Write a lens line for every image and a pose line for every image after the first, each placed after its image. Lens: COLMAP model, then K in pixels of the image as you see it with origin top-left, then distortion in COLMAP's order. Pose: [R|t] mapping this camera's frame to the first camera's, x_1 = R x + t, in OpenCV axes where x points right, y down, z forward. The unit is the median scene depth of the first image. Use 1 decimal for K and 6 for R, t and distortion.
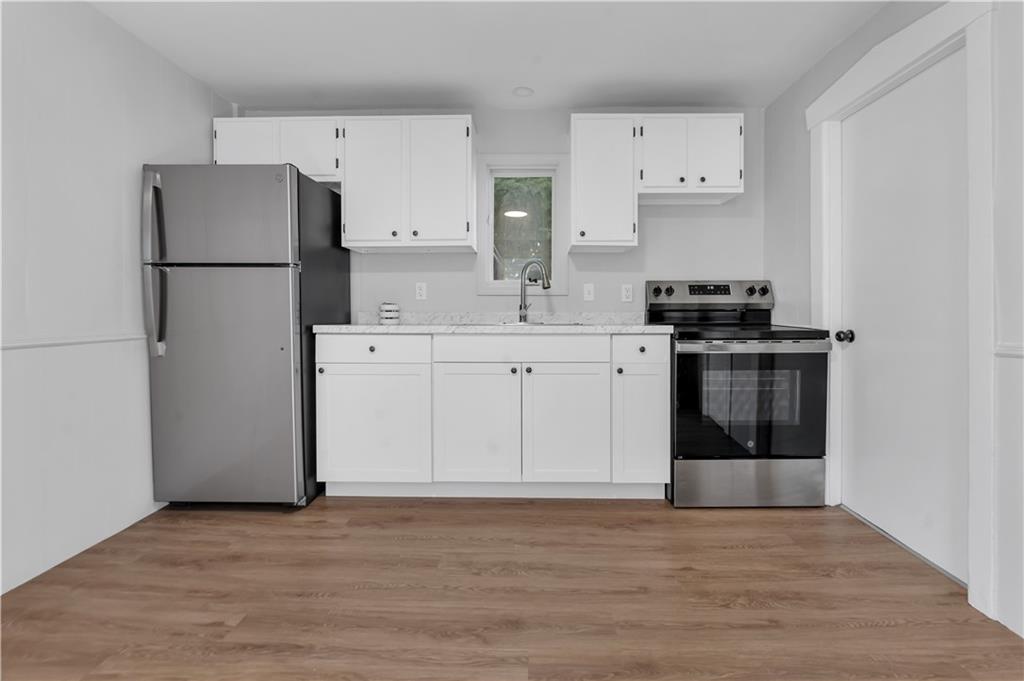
lens RADIAL K [[460.1, 0, 524.0], [0, 460.1, 317.3], [0, 0, 1]] dist [-0.011604, 0.000408]
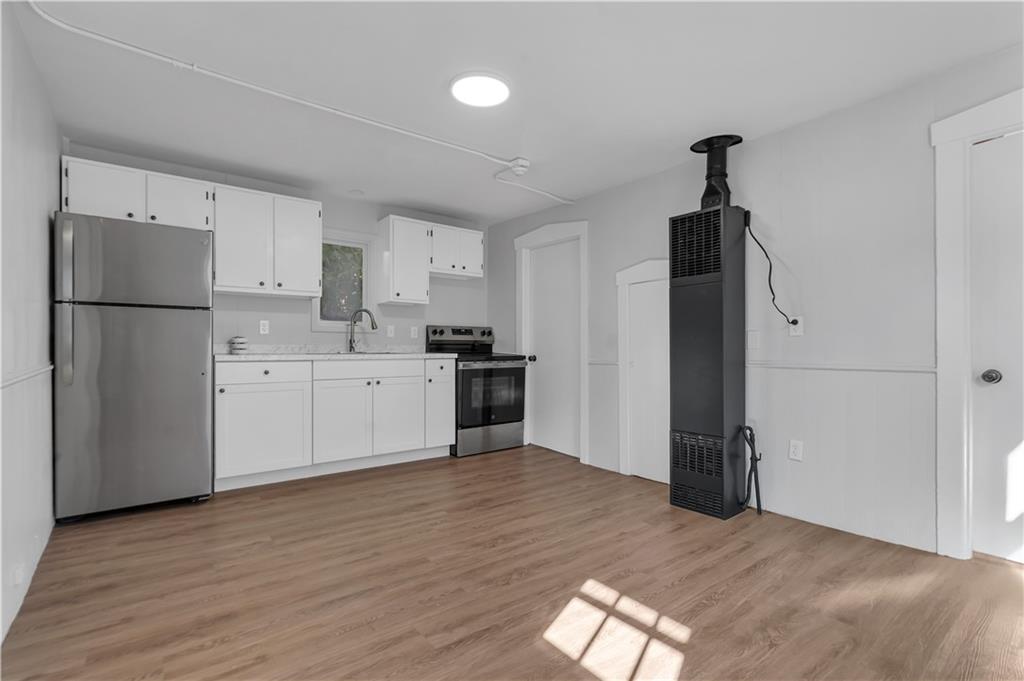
lens RADIAL K [[460.1, 0, 509.9], [0, 460.1, 340.5], [0, 0, 1]] dist [-0.011604, 0.000408]
pose [[0.781078, 0.011058, 0.624336, -0.605733], [-0.004409, 0.999916, -0.012194, -0.011209], [-0.624418, 0.006772, 0.781061, -0.491867]]
